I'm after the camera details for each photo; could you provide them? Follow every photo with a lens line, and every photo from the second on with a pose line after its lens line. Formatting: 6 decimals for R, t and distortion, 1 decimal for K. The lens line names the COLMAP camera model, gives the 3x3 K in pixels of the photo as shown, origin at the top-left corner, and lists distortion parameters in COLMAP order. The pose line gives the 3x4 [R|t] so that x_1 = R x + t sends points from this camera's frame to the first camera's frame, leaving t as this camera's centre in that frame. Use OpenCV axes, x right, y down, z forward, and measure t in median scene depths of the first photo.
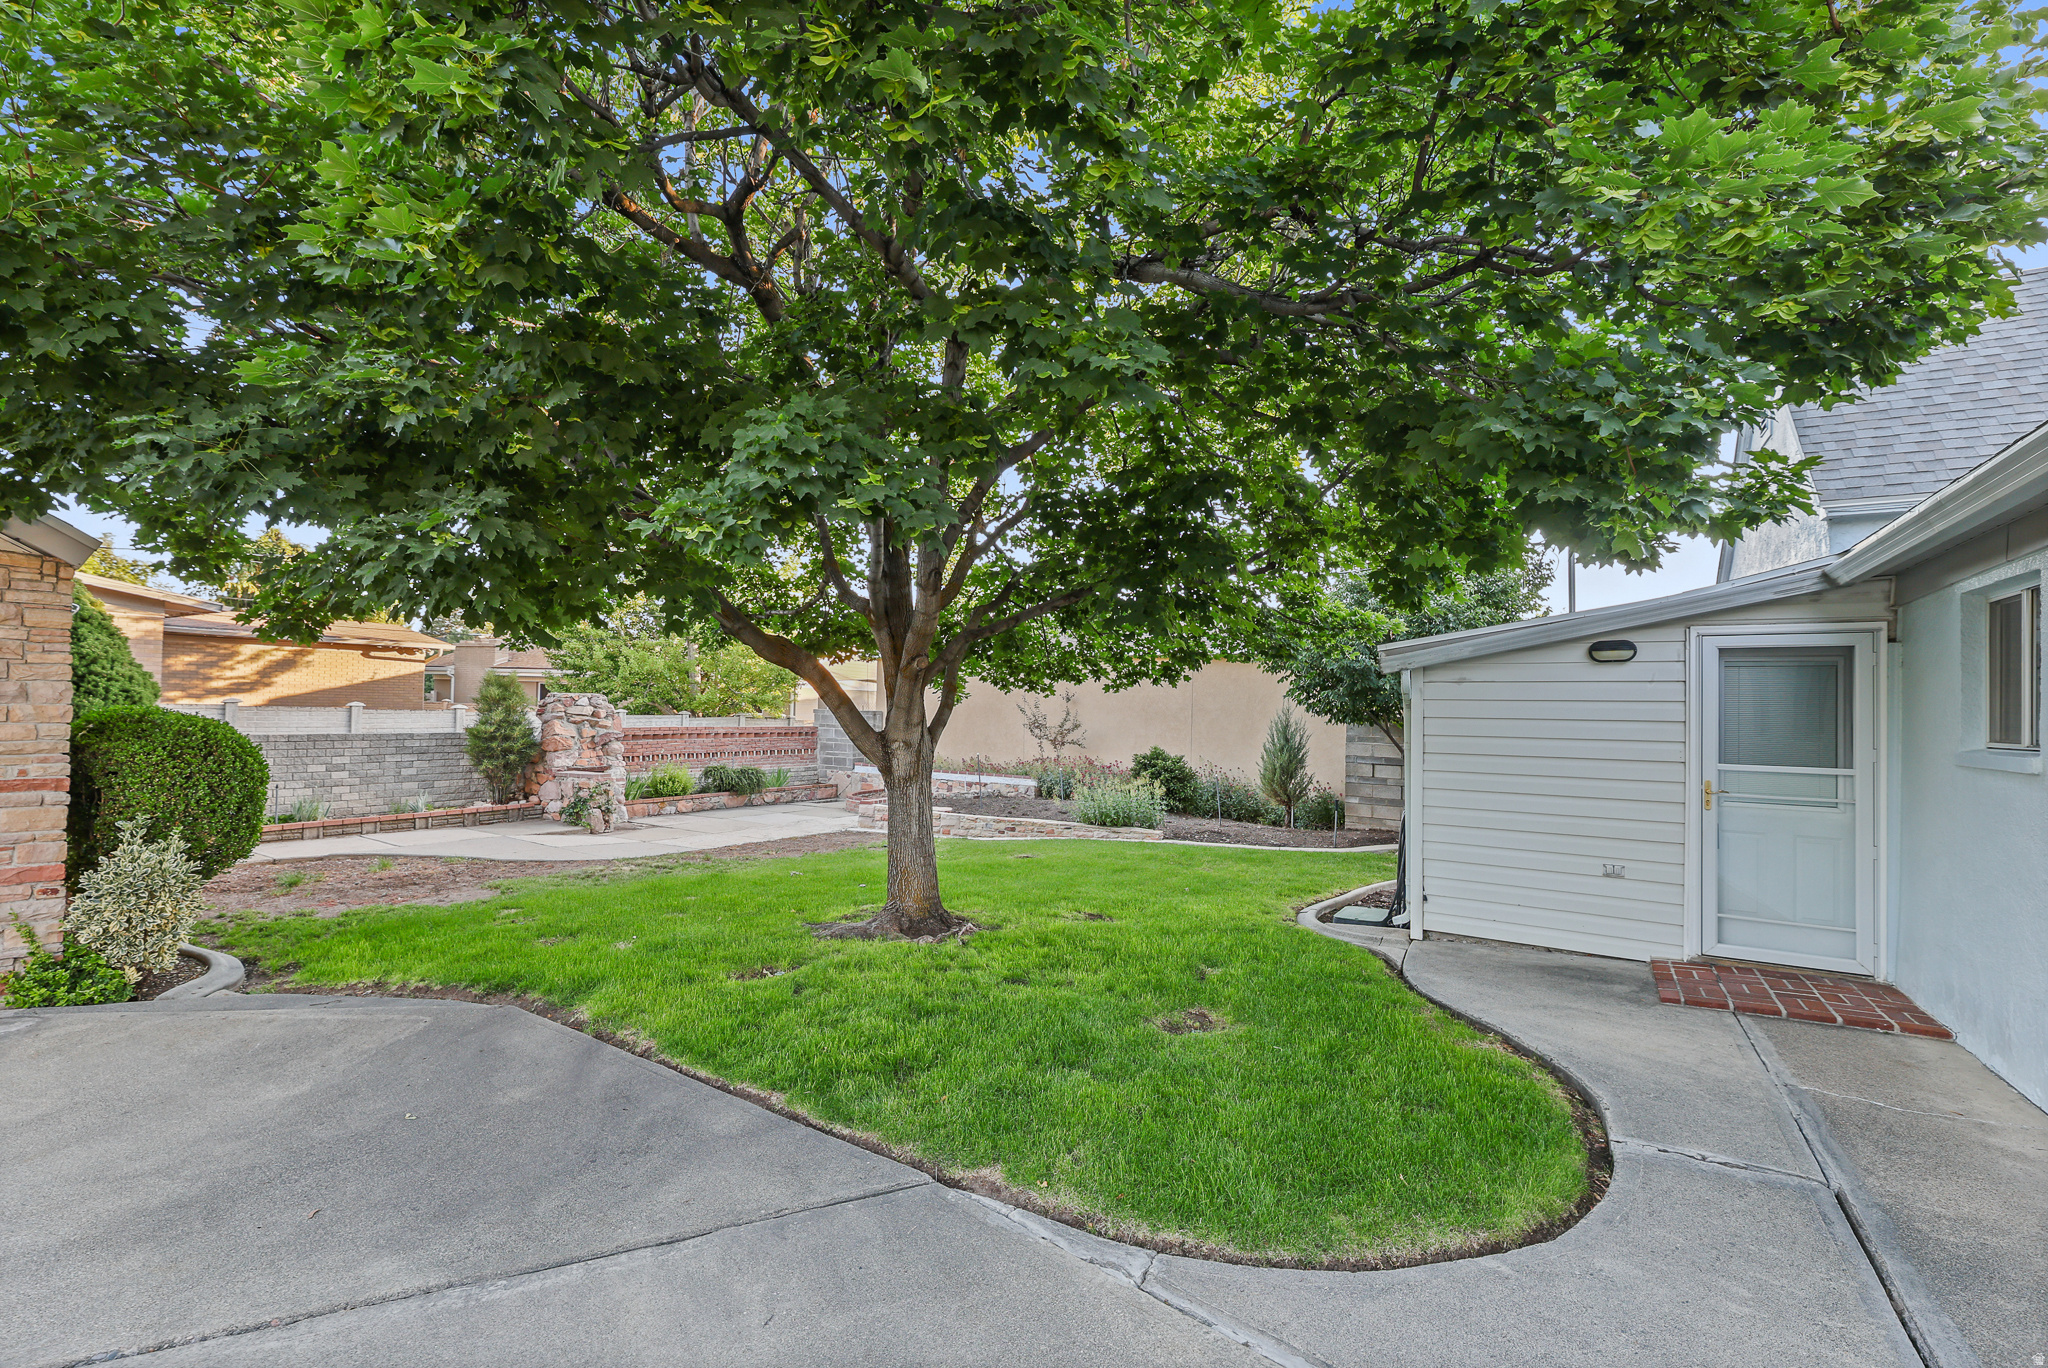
lens RADIAL K [[835.7, 0, 1015.1], [0, 835.7, 701.2], [0, 0, 1]] dist [-0.001696, -0.002196]
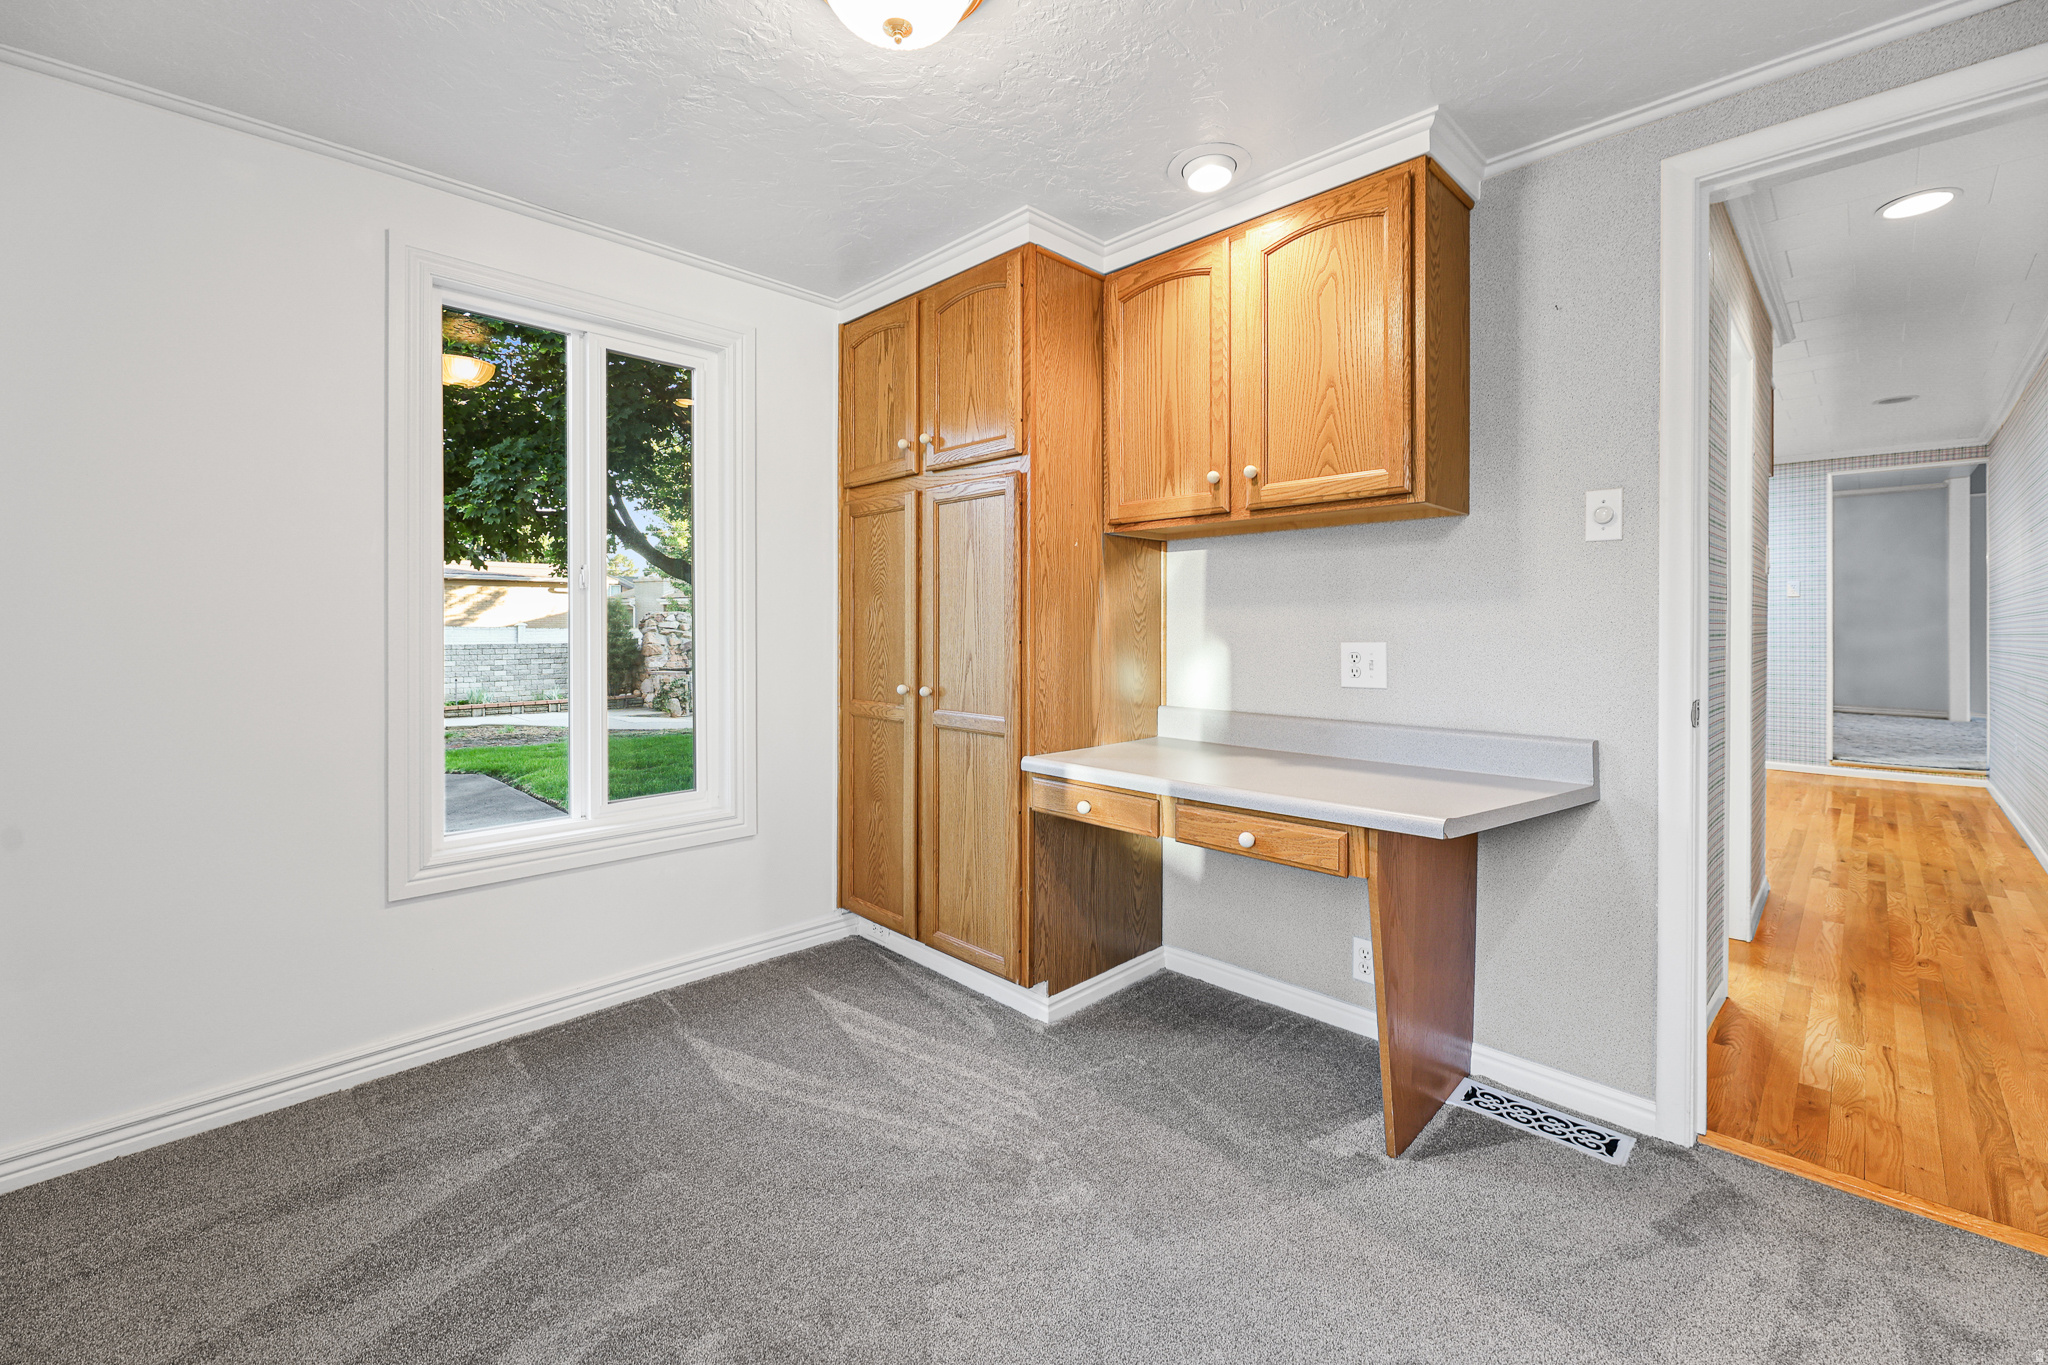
lens RADIAL K [[835.7, 0, 1016.5], [0, 835.7, 631.4], [0, 0, 1]] dist [-0.001696, -0.002196]
pose [[0.977787, -0.023575, -0.208269, 0.360113], [0.025393, 0.999659, 0.006058, 0.035590], [0.208055, -0.011212, 0.978053, -0.203412]]
